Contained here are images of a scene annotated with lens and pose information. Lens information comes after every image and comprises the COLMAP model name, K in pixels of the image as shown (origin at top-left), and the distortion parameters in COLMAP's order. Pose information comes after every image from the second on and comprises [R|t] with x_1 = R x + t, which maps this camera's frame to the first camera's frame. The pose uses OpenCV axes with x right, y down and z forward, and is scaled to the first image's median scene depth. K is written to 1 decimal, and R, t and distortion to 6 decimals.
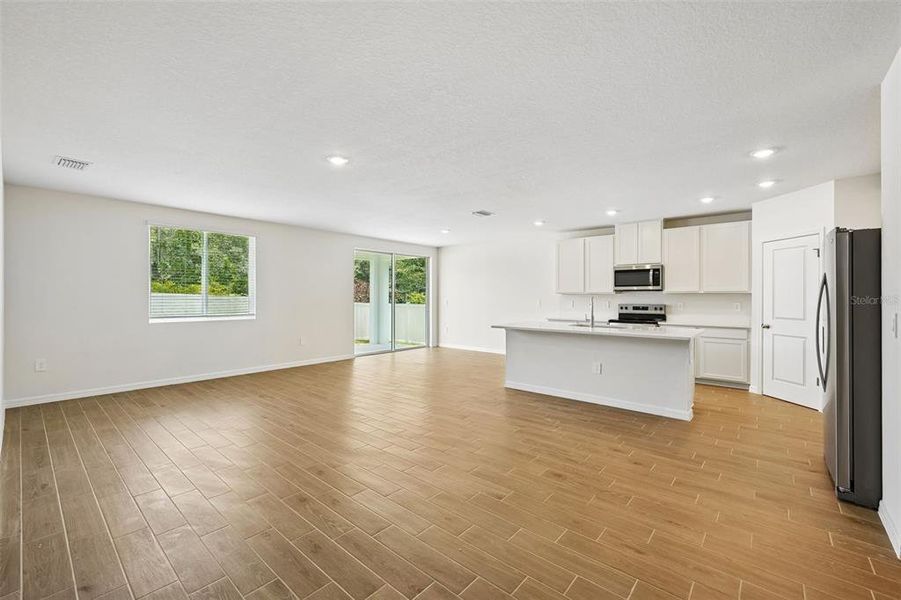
lens RADIAL K [[377.8, 0, 445.5], [0, 377.8, 297.0], [0, 0, 1]] dist [-0.010314, 0.000484]
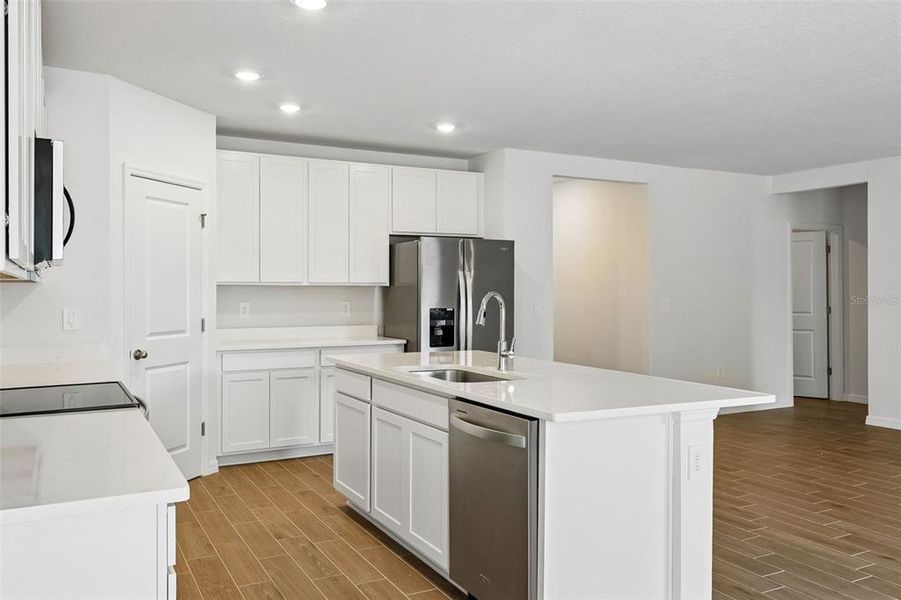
lens RADIAL K [[722.9, 0, 447.1], [0, 722.9, 286.6], [0, 0, 1]] dist [0.006549, -0.000124]
pose [[-0.935153, -0.001871, 0.354238, 0.133581], [-0.003161, 0.999990, -0.003064, -0.004469], [-0.354229, -0.003985, -0.935150, 1.349497]]
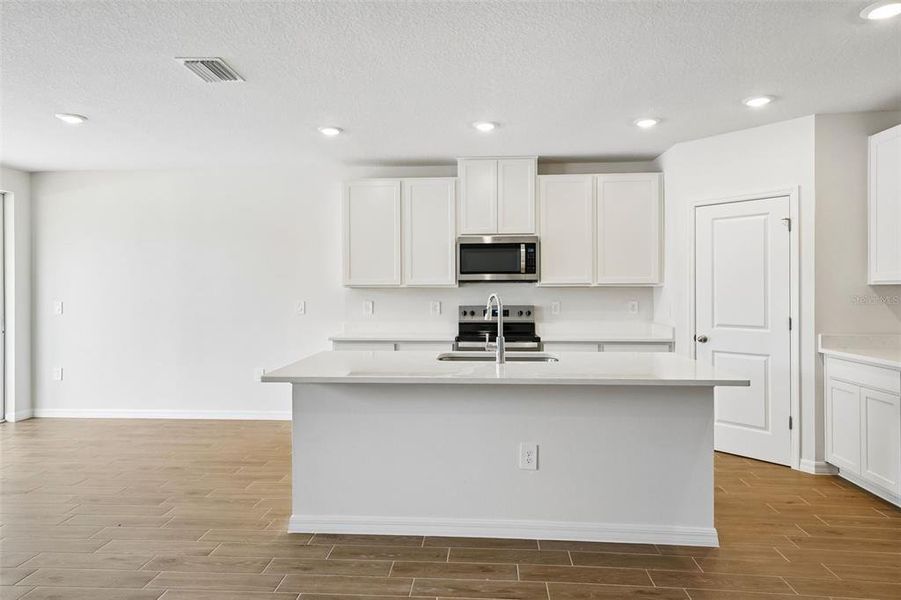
lens RADIAL K [[563.0, 0, 448.8], [0, 563.0, 291.8], [0, 0, 1]] dist [0.021167, 0.001729]
pose [[0.798865, -0.005350, 0.601486, -0.049032], [0.004756, 0.999985, 0.002578, -0.004414], [-0.601491, 0.000801, 0.798879, 0.388065]]
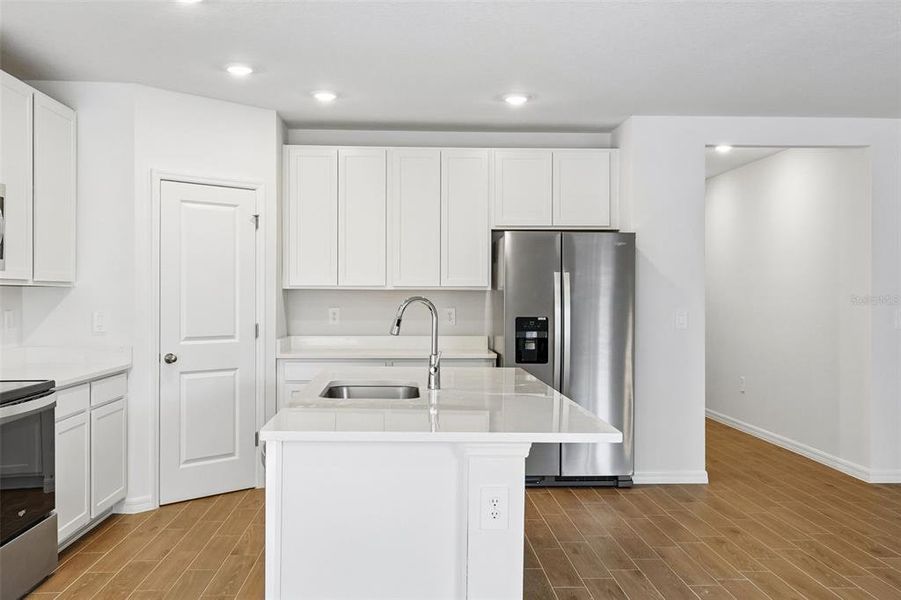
lens RADIAL K [[882.7, 0, 446.4], [0, 882.7, 297.0], [0, 0, 1]] dist [0.028361, 0.012141]
pose [[-0.694375, -0.007310, 0.719577, -0.150834], [-0.004834, 0.999973, 0.005494, -0.005664], [-0.719597, 0.000336, -0.694391, 1.200401]]
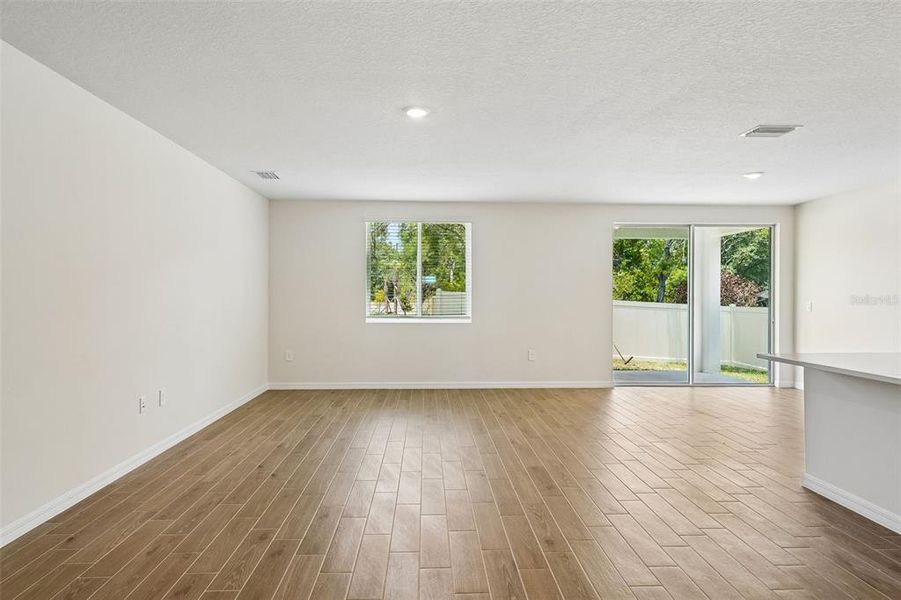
lens RADIAL K [[518.9, 0, 448.9], [0, 518.9, 295.9], [0, 0, 1]] dist [0.015233, 0.001351]
pose [[0.689666, 0.000820, -0.724127, 0.284801], [-0.002112, 0.999997, -0.000880, 0.000898], [0.724124, 0.002136, 0.689666, 0.191823]]
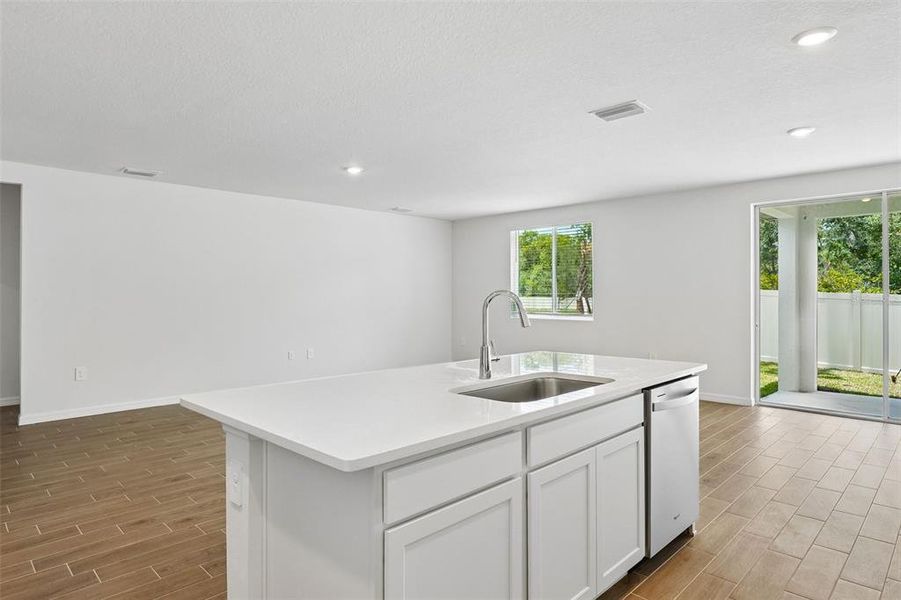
lens RADIAL K [[527.0, 0, 442.7], [0, 527.0, 288.6], [0, 0, 1]] dist [-0.015052, 0.000801]
pose [[-0.069513, -0.011982, -0.997509, 0.690601], [-0.000669, 0.999928, -0.011965, 0.001602], [0.997581, -0.000164, -0.069516, 0.770134]]
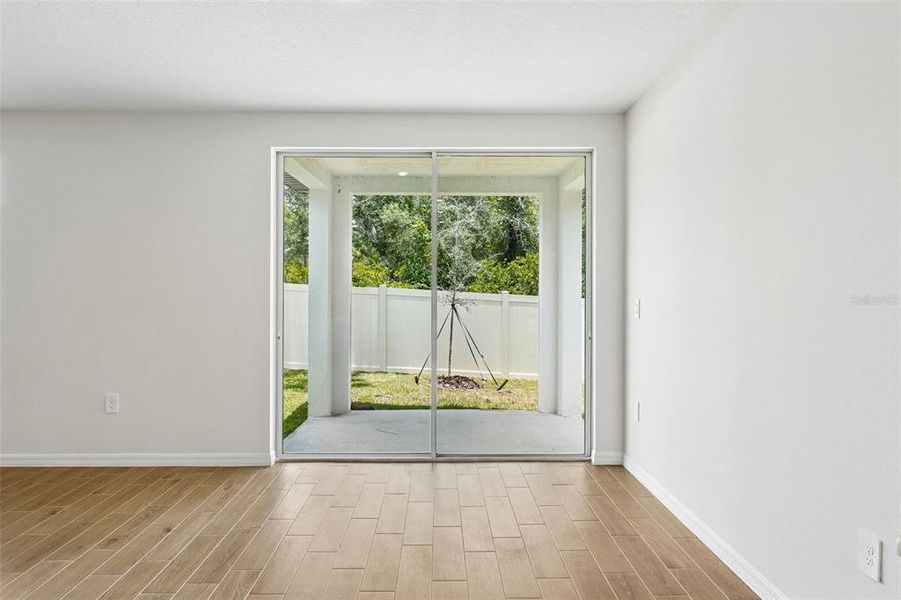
lens RADIAL K [[584.5, 0, 447.3], [0, 584.5, 288.6], [0, 0, 1]] dist [-0.009863, -0.001451]
pose [[0.668676, -0.001622, -0.743552, 0.334623], [0.000836, 0.999999, -0.001429, 0.000467], [0.743554, 0.000333, 0.668676, 0.965992]]
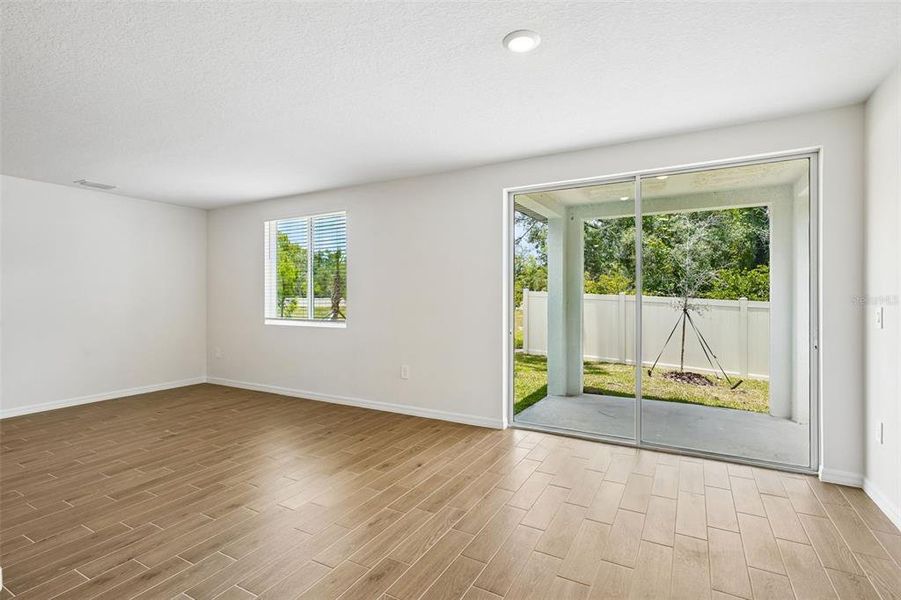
lens RADIAL K [[434.0, 0, 447.4], [0, 434.0, 293.9], [0, 0, 1]] dist [0.002301, 0.001431]
pose [[0.202585, -0.007058, -0.979239, 0.330338], [0.002030, 0.999975, -0.006787, 0.001092], [0.979262, -0.000613, 0.202595, 1.047791]]
